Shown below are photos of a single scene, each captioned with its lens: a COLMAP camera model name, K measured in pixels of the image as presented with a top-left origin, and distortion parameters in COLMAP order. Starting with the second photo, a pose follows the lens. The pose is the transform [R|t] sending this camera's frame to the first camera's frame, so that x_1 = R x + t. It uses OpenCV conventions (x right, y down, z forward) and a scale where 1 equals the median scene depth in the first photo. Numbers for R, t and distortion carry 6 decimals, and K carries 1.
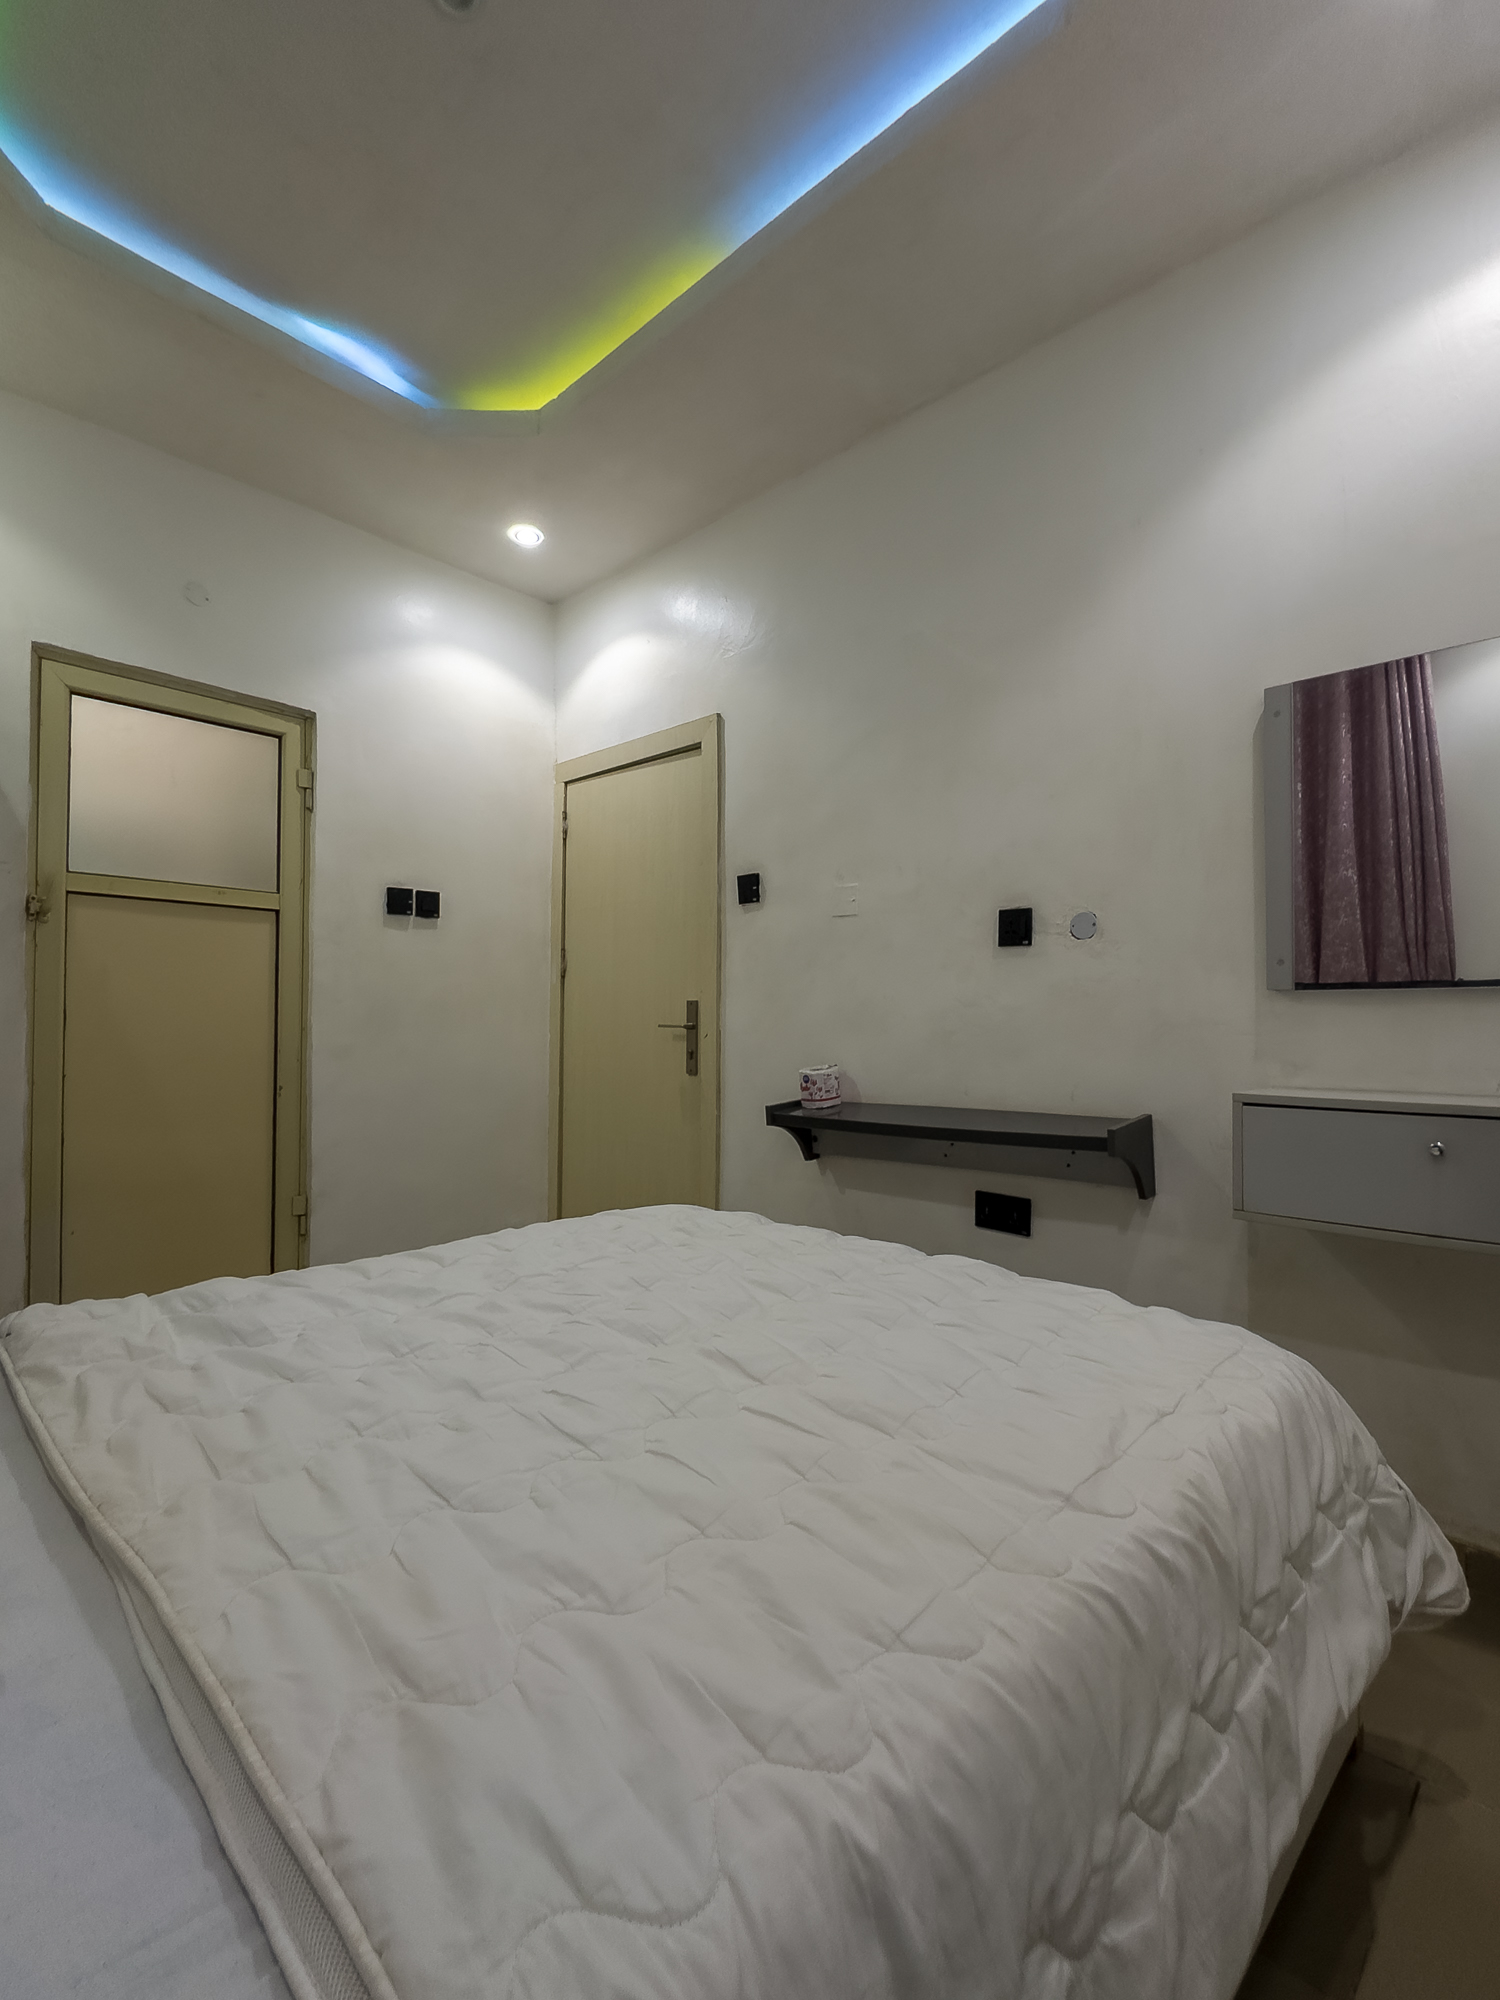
lens RADIAL K [[924.5, 0, 759.9], [0, 924.5, 988.9], [0, 0, 1]] dist [-0.001235, -0.000228]
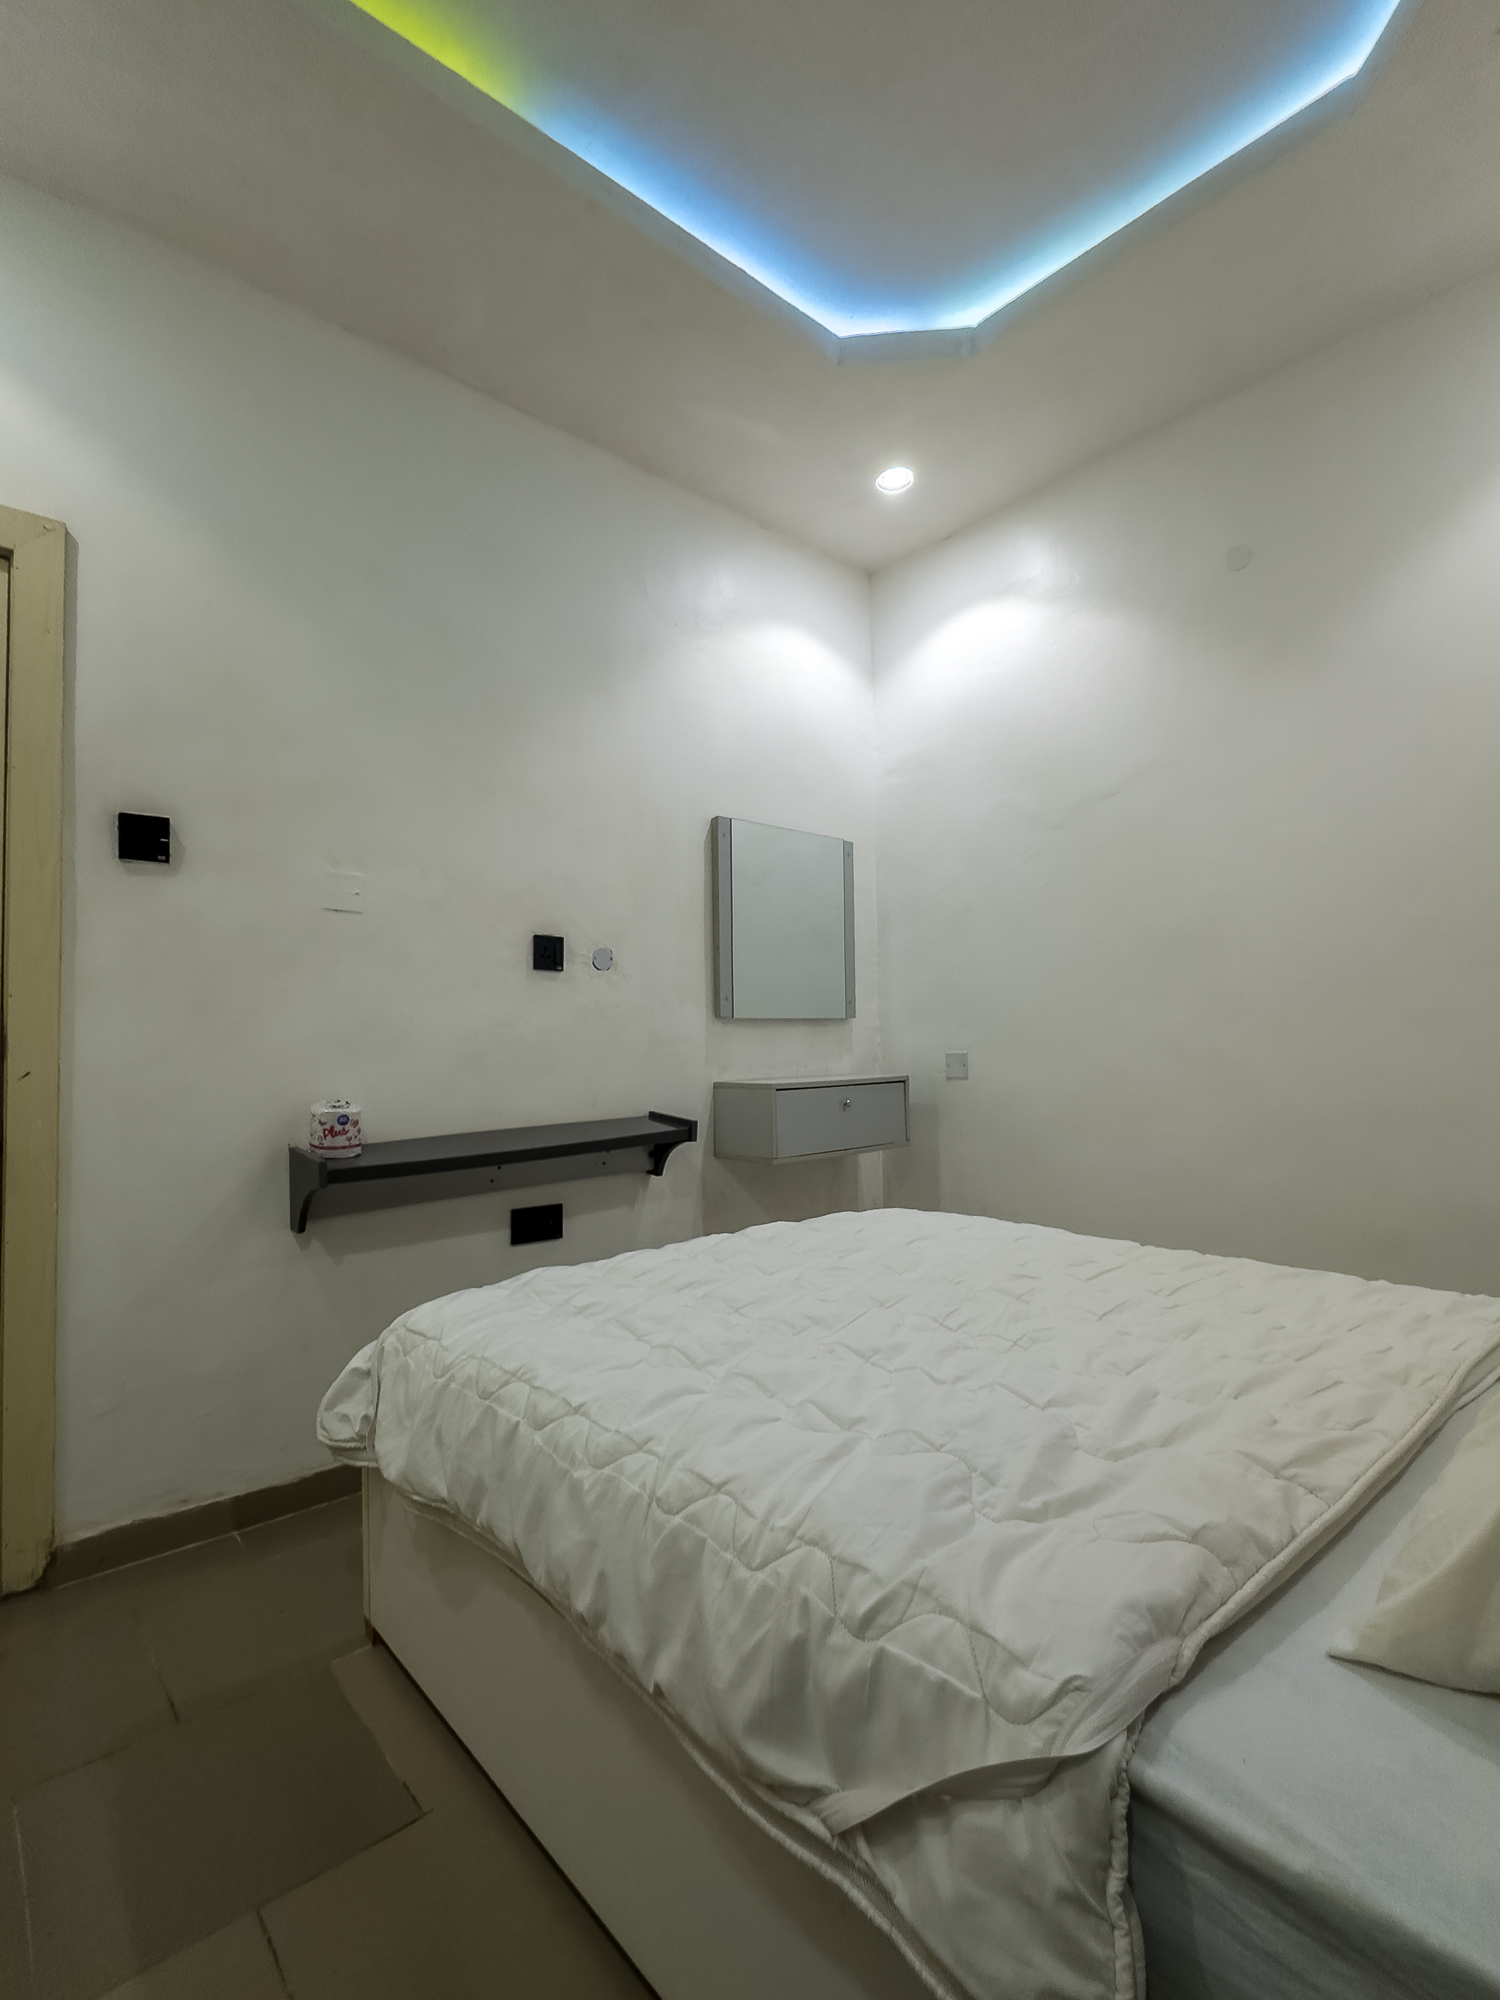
lens RADIAL K [[945.4, 0, 750.8], [0, 945.4, 1009.5], [0, 0, 1]] dist [0.000177, -0.000224]
pose [[0.074204, 0.024752, 0.996936, -0.767967], [-0.022887, 0.999471, -0.023112, 0.017832], [-0.996980, -0.021102, 0.074731, 0.659973]]
